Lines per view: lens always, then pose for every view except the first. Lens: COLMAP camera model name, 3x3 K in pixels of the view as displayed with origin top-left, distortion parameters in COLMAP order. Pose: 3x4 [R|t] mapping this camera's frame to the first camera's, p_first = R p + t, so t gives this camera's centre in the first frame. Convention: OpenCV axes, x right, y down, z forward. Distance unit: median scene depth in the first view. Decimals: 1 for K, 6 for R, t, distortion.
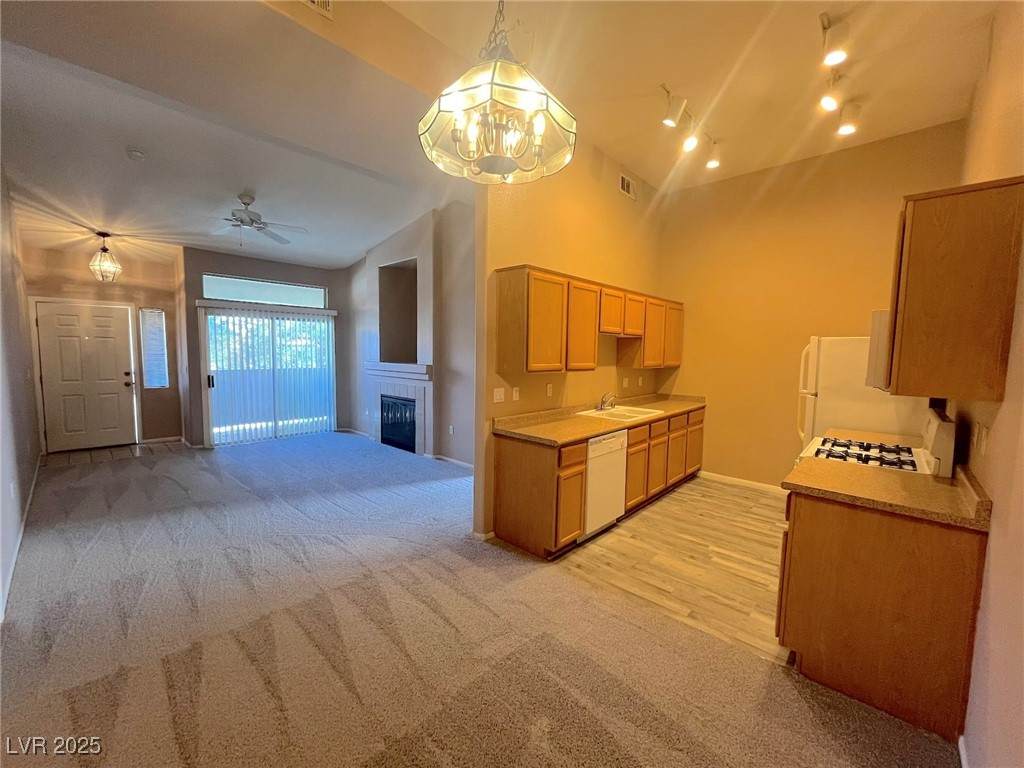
lens RADIAL K [[406.3, 0, 511.2], [0, 406.3, 382.4], [0, 0, 1]] dist [-0.003505, -0.000136]
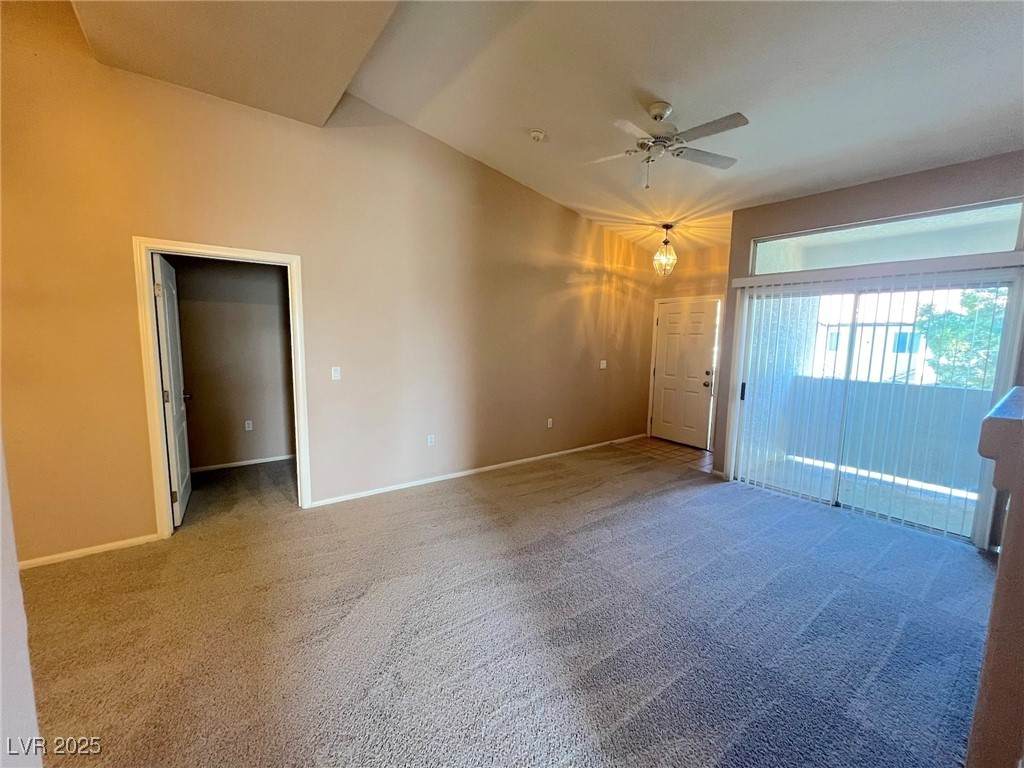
lens RADIAL K [[406.3, 0, 510.3], [0, 406.3, 384.9], [0, 0, 1]] dist [-0.003505, -0.000136]
pose [[-0.182221, 0.095846, -0.978575, 0.043202], [-0.101797, 0.988051, 0.115730, -0.058988], [0.977974, 0.120705, -0.170286, 0.760162]]
